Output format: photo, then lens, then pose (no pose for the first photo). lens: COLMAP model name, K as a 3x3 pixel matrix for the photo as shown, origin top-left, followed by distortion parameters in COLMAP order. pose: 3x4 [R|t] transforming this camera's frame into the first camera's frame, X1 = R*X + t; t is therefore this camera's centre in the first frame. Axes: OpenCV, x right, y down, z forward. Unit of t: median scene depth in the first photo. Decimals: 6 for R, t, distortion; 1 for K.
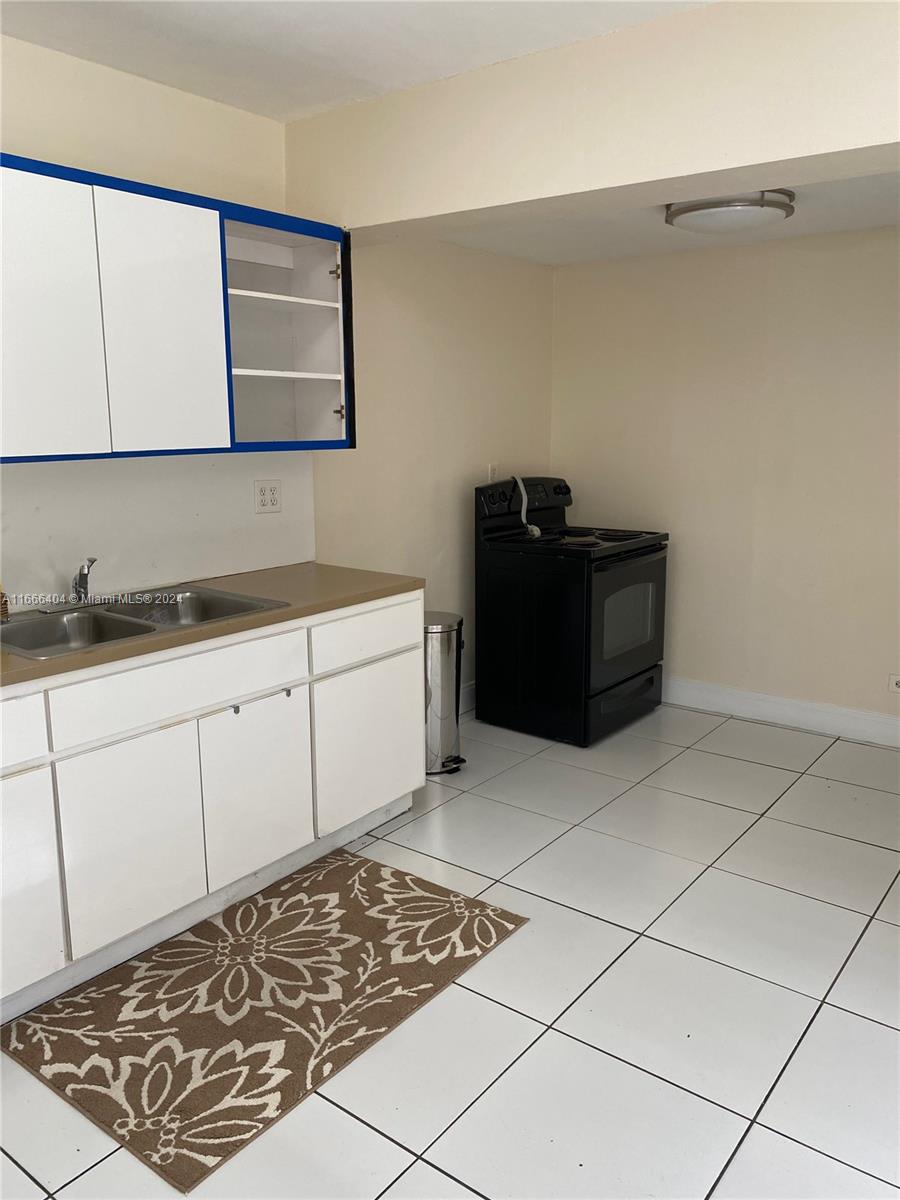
lens RADIAL K [[917.1, 0, 447.0], [0, 917.1, 591.4], [0, 0, 1]] dist [0.045201, -0.026707]
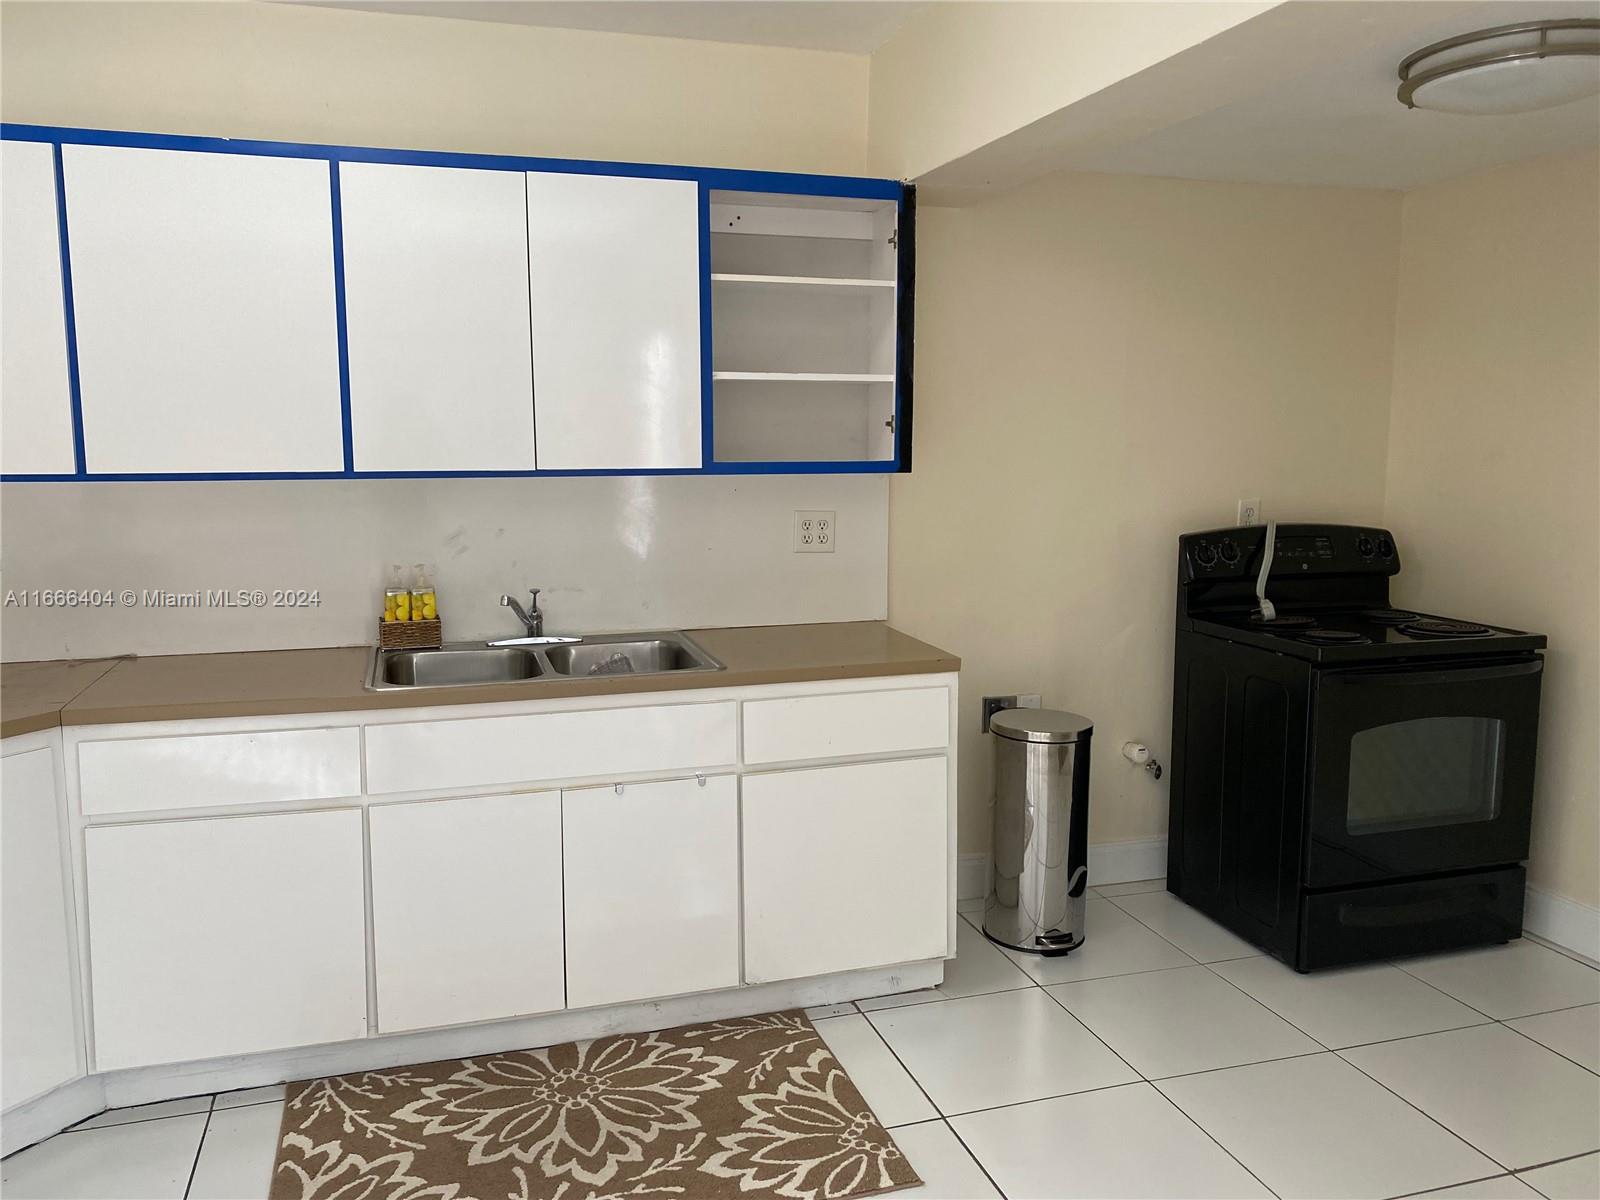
lens RADIAL K [[1227.5, 0, 782.7], [0, 1227.5, 594.3], [0, 0, 1]] dist [0.094877, -0.112815]
pose [[0.813514, 0.079950, -0.576023, 0.470685], [-0.110946, 0.993649, -0.018773, -0.034872], [0.570864, 0.079179, 0.817218, 0.172683]]
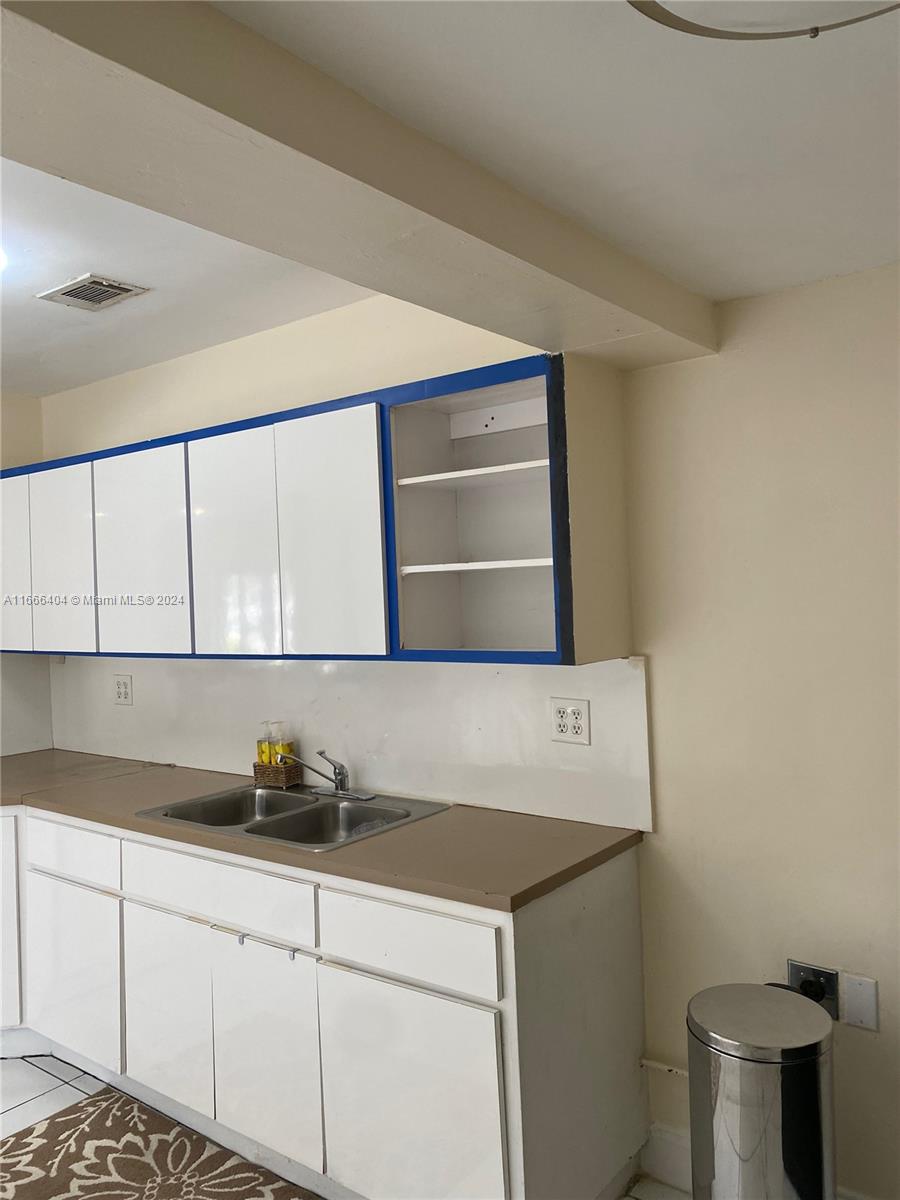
lens RADIAL K [[903.6, 0, 444.4], [0, 903.6, 599.5], [0, 0, 1]] dist [0.059803, -0.058075]
pose [[0.004933, 0.002212, -0.999985, 0.645170], [-0.152912, 0.988239, 0.001431, -0.226242], [0.988228, 0.152902, 0.005213, 1.079323]]
